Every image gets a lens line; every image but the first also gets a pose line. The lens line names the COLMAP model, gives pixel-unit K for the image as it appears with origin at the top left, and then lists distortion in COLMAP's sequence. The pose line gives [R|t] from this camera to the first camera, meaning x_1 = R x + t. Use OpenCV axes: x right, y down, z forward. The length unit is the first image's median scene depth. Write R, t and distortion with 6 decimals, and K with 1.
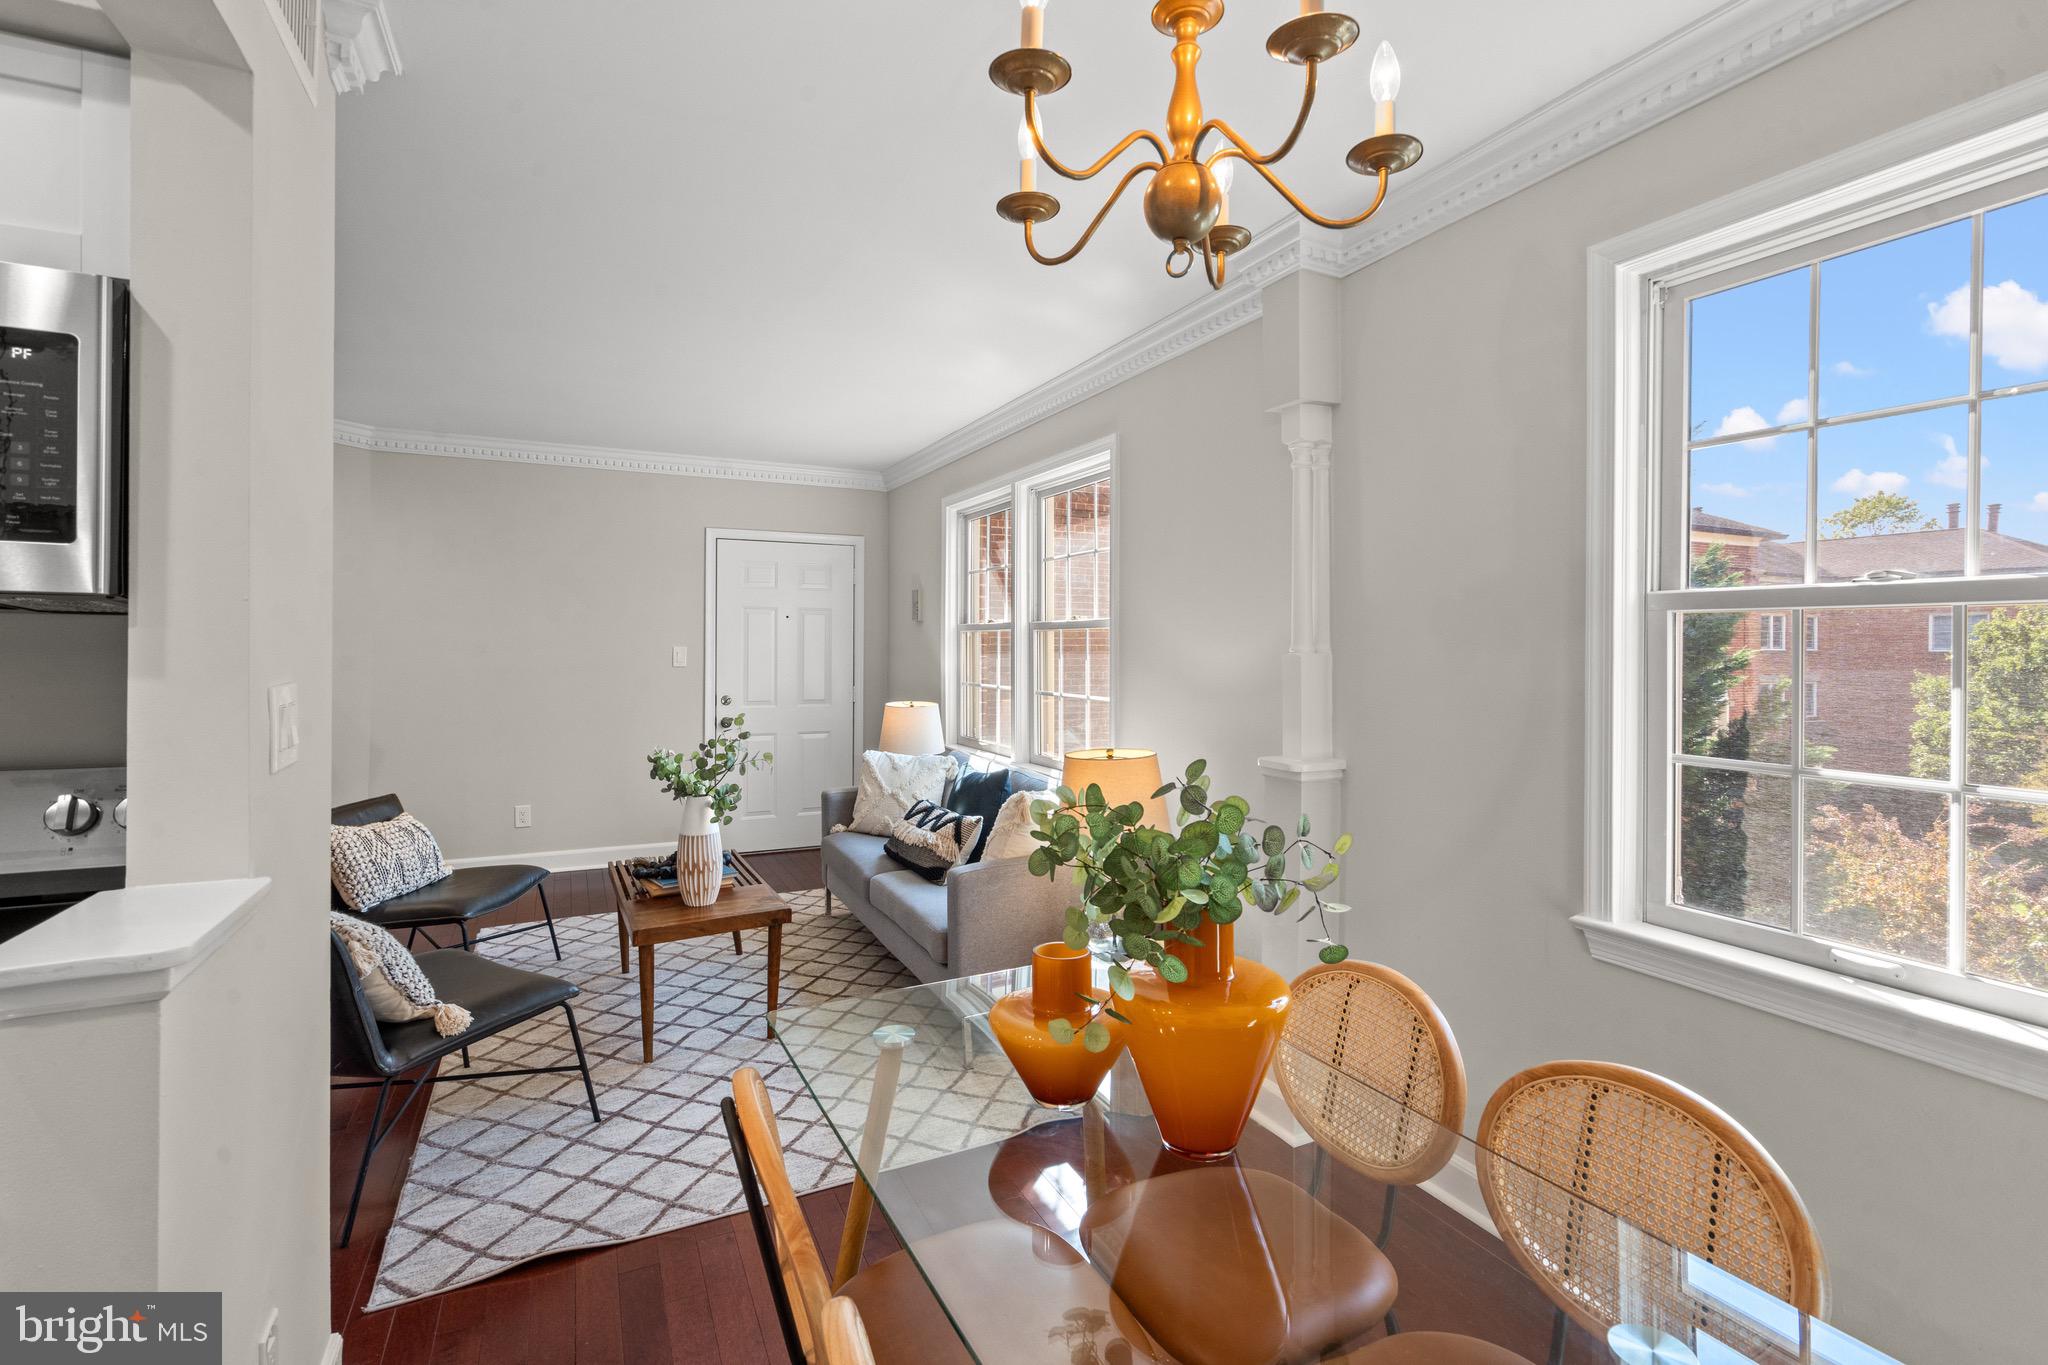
lens RADIAL K [[930.3, 0, 1023.1], [0, 930.3, 642.7], [0, 0, 1]] dist [0.000089, -0.000068]
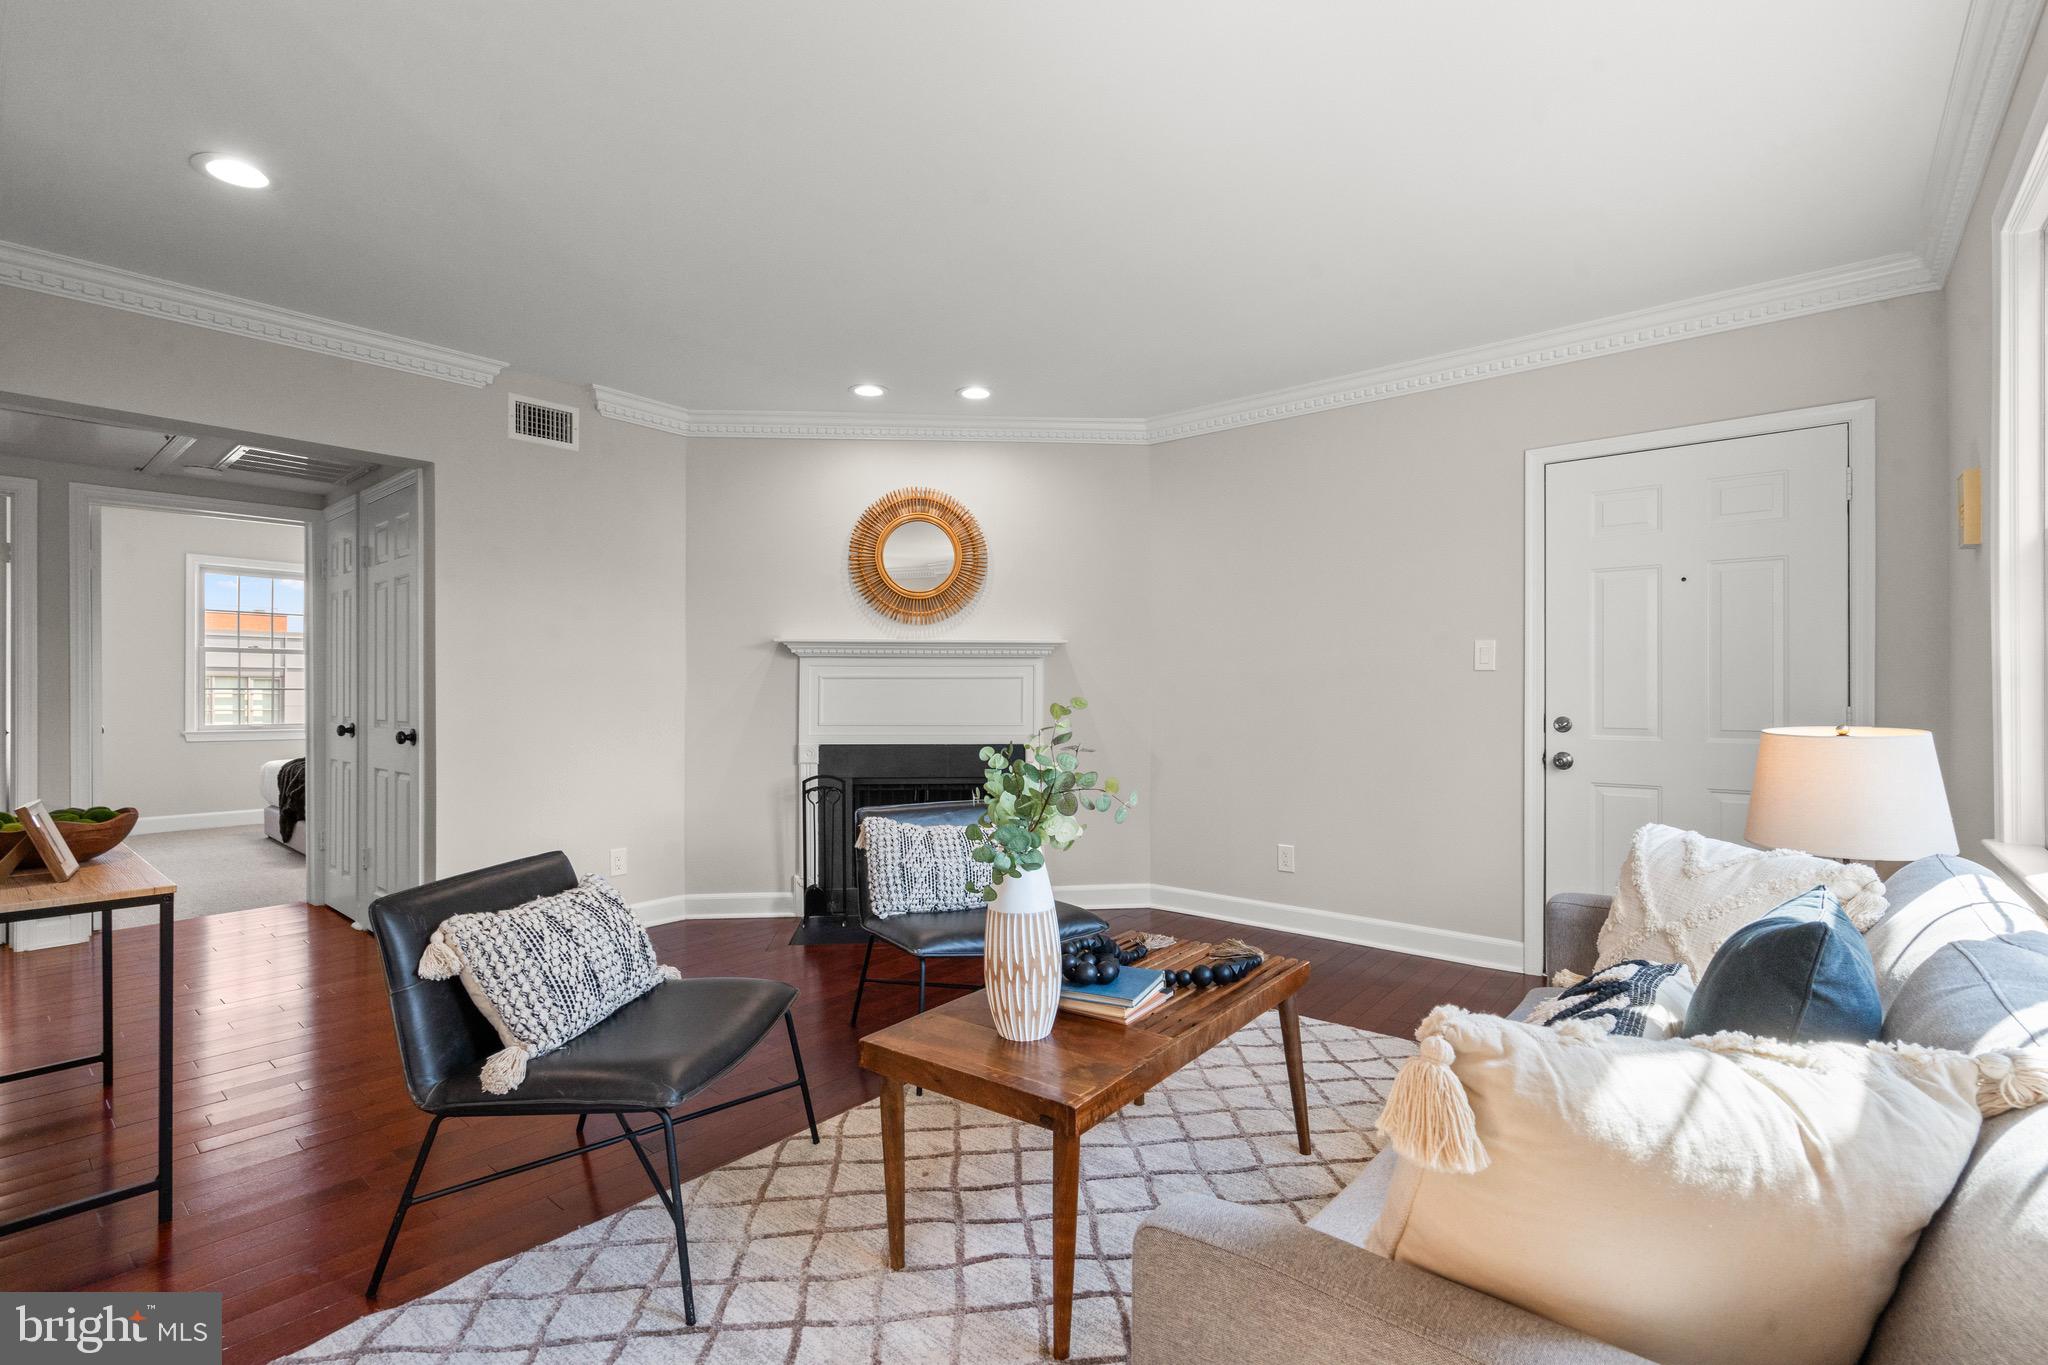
lens RADIAL K [[924.3, 0, 1024.0], [0, 924.3, 682.5], [0, 0, 1]] dist [0.003691, 0.000342]
pose [[0.403417, -0.007632, -0.914984, 0.097672], [0.002042, 0.999970, -0.007441, 0.038618], [0.915014, 0.001134, 0.403421, 0.434837]]
